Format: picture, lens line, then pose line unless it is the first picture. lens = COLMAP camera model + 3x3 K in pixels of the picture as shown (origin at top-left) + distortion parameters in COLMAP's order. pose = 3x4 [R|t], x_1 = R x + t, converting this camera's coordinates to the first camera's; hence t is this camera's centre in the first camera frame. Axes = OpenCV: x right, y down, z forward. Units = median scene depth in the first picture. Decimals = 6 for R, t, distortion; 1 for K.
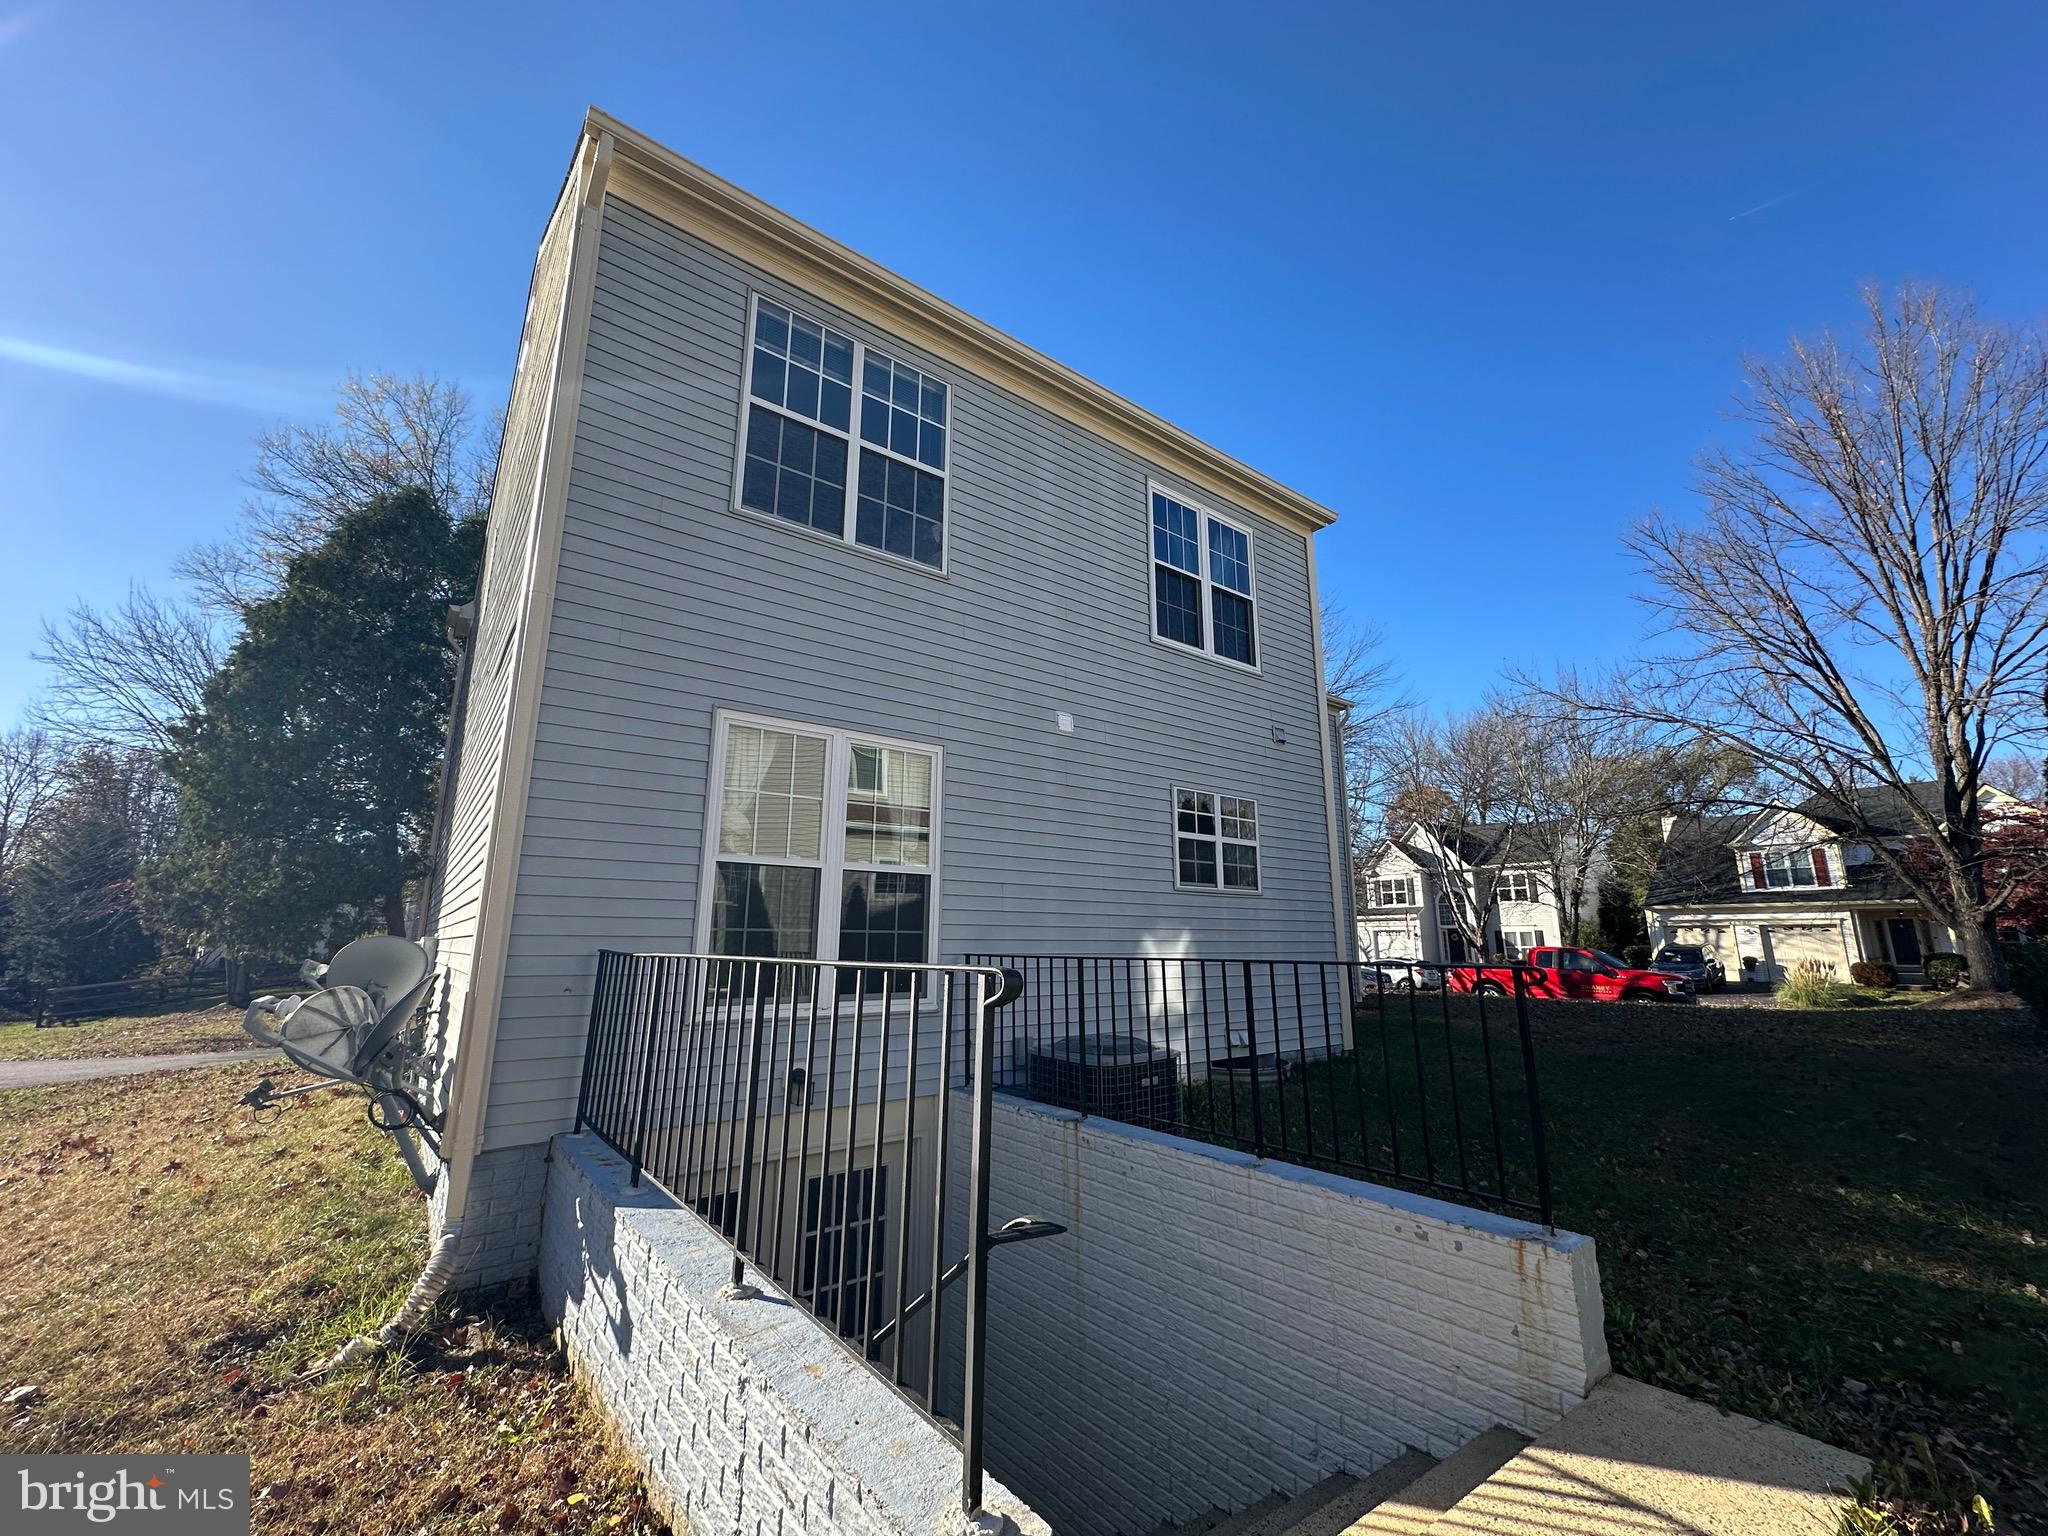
lens RADIAL K [[816.1, 0, 1022.9], [0, 816.1, 768.6], [0, 0, 1]] dist [-0.004122, 0.000826]
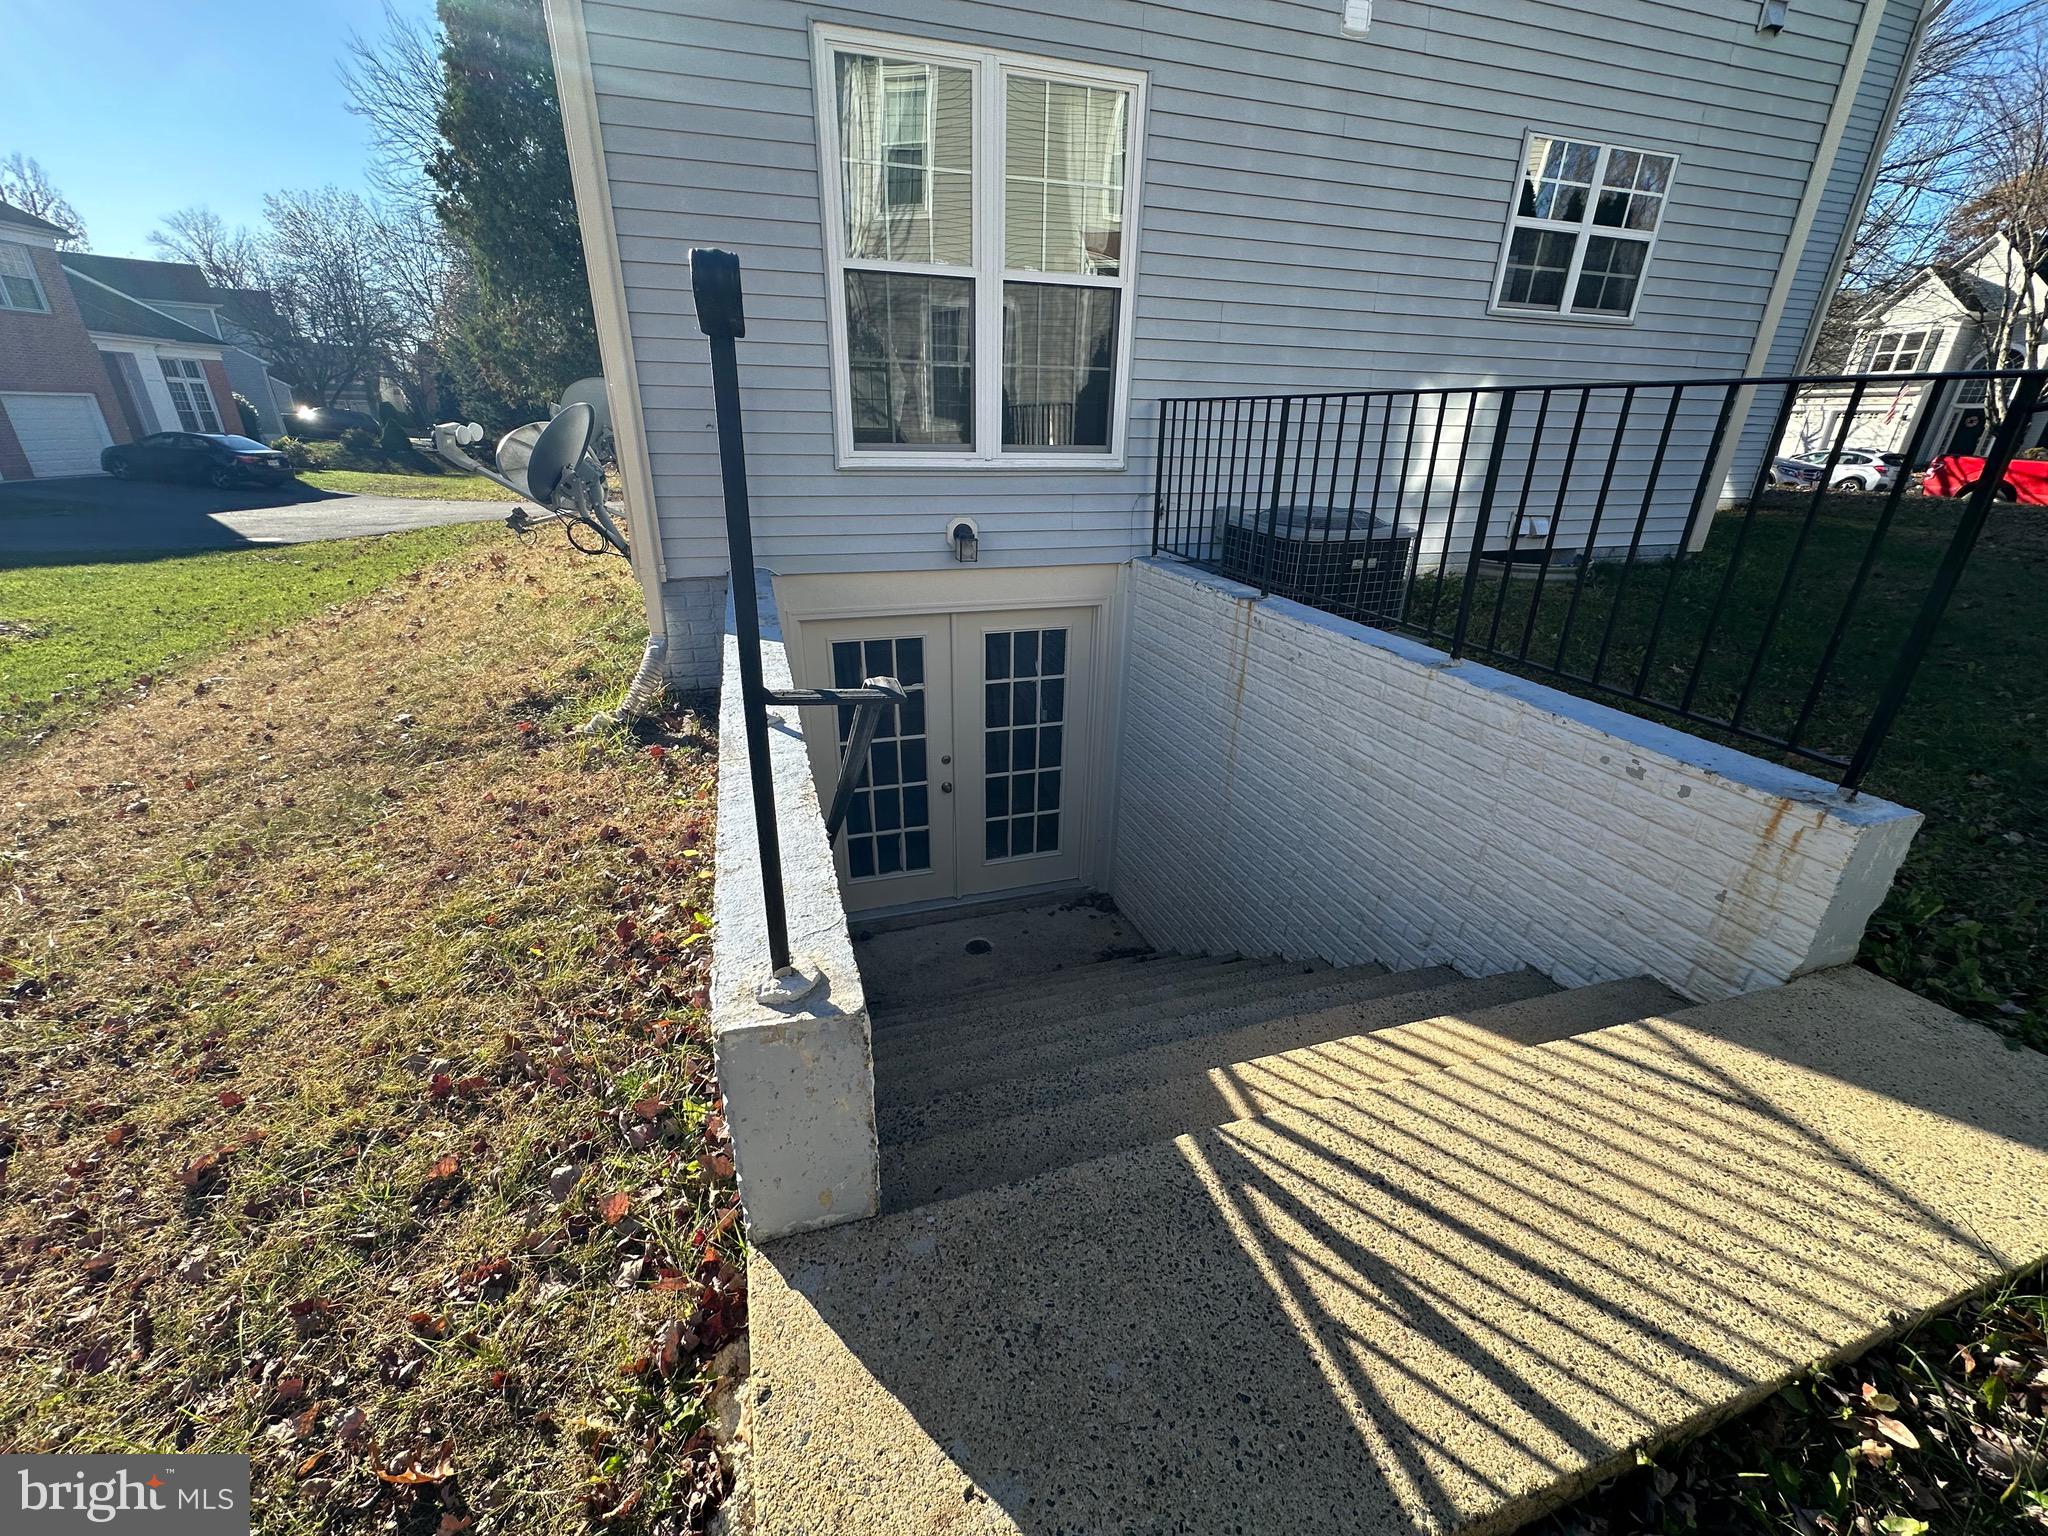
lens RADIAL K [[816.1, 0, 1022.9], [0, 816.1, 768.6], [0, 0, 1]] dist [-0.004122, 0.000826]
pose [[0.940886, 0.145143, -0.306051, 0.129990], [0.057135, 0.822589, 0.565758, 0.081171], [0.333871, -0.549800, 0.765670, 0.168228]]
